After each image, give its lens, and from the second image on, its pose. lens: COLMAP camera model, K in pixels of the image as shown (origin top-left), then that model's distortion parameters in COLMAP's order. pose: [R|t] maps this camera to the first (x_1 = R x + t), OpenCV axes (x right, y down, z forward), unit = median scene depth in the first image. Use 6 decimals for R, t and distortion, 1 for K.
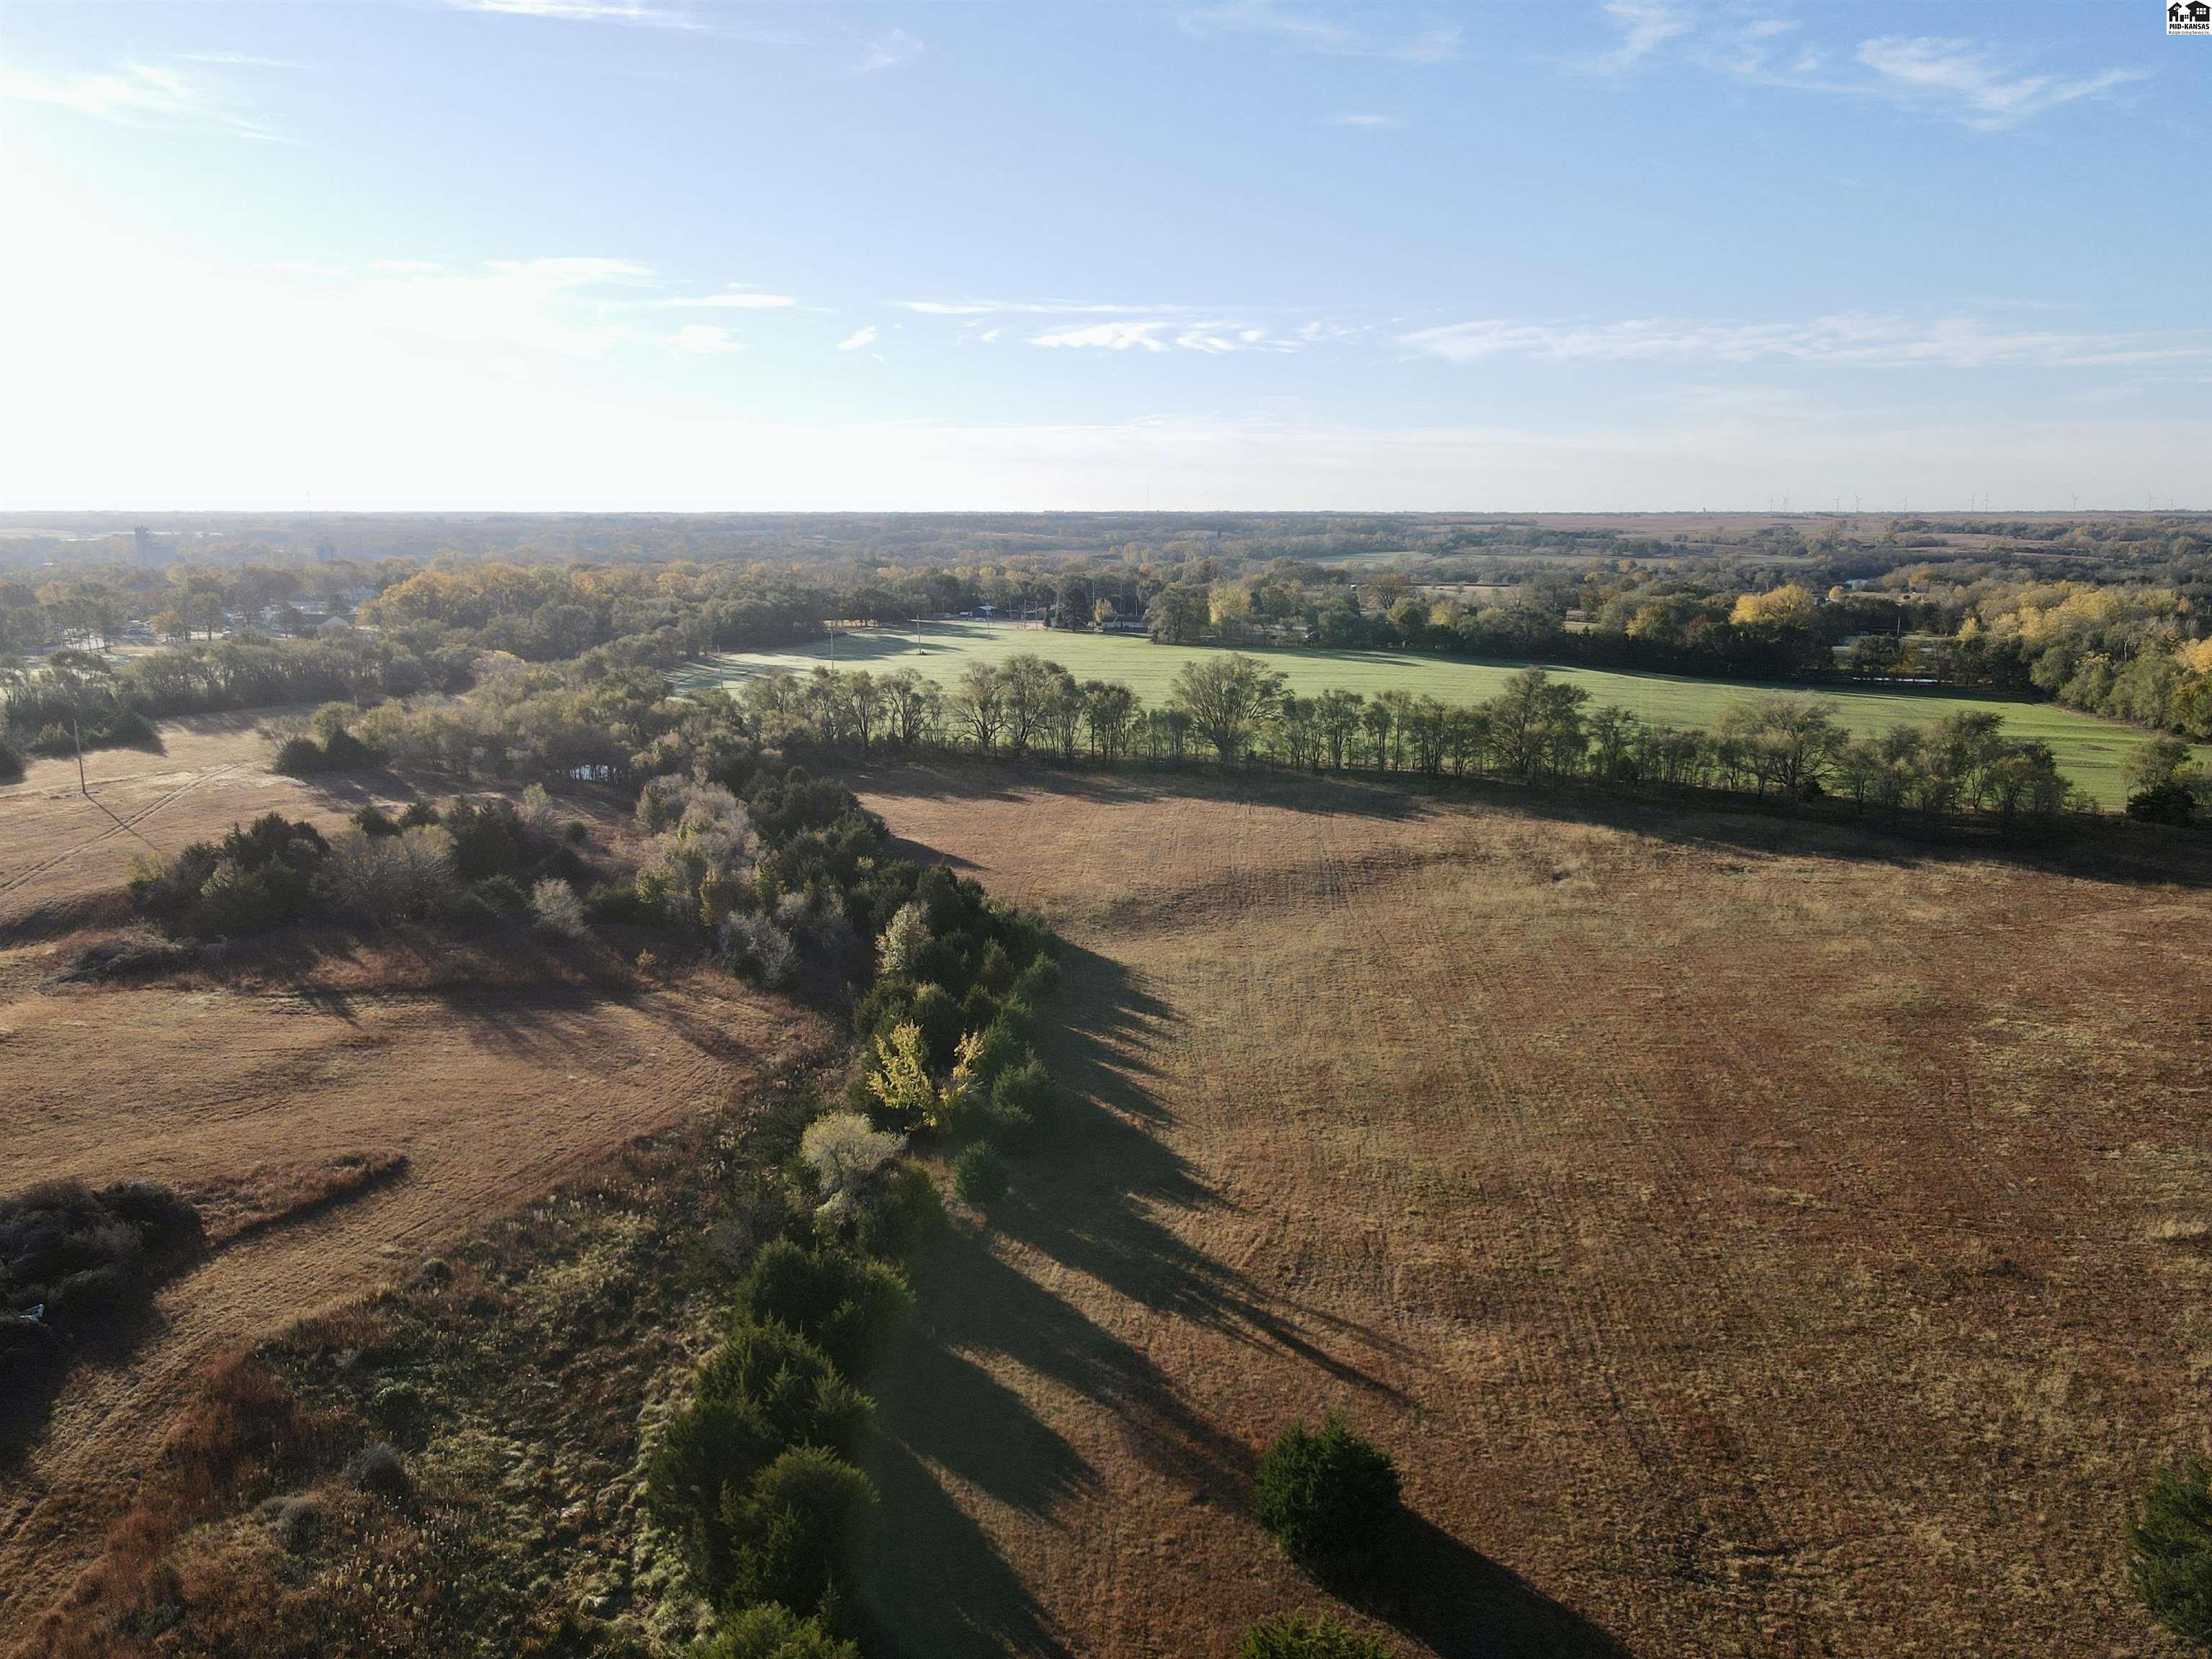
lens RADIAL K [[1614.7, 0, 1105.1], [0, 1614.7, 833.7], [0, 0, 1]] dist [0.020917, -0.008864]
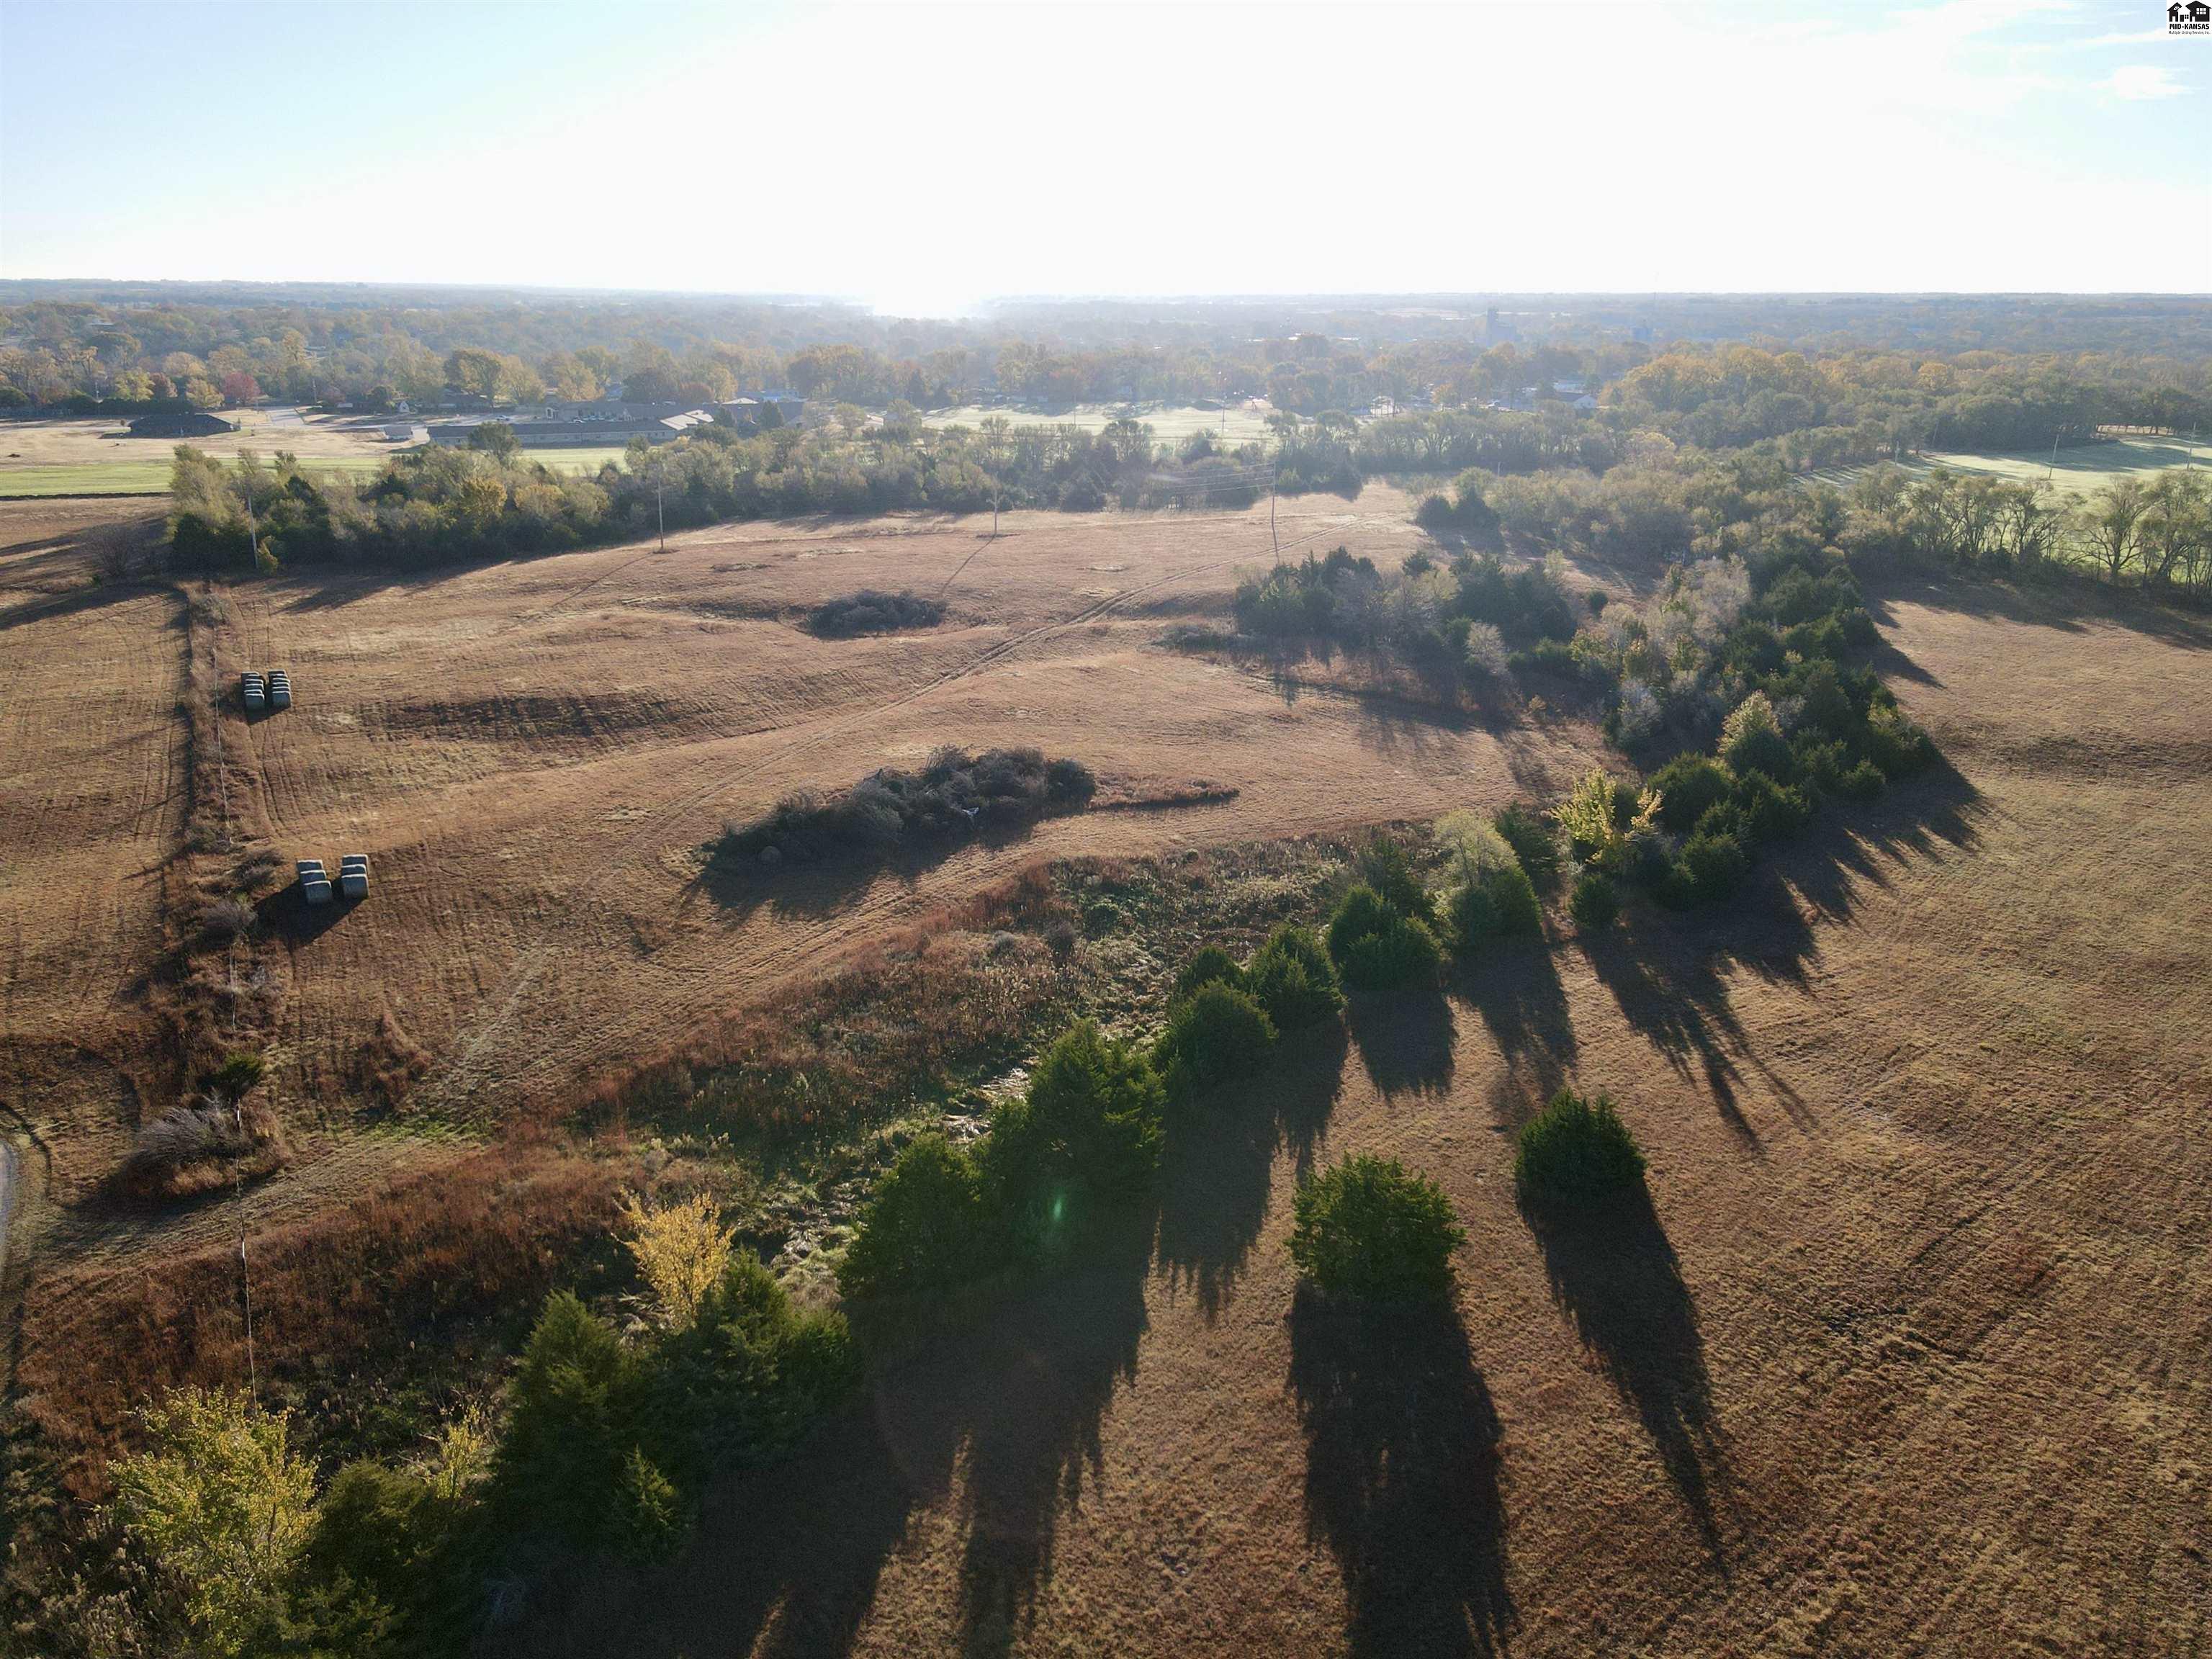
lens RADIAL K [[1614.7, 0, 1105.1], [0, 1614.7, 827.2], [0, 0, 1]] dist [0.020917, -0.008864]
pose [[0.720494, 0.223740, -0.656375, 0.338757], [-0.142357, 0.974083, 0.175776, 0.006725], [0.678692, -0.033206, 0.733672, -0.059015]]
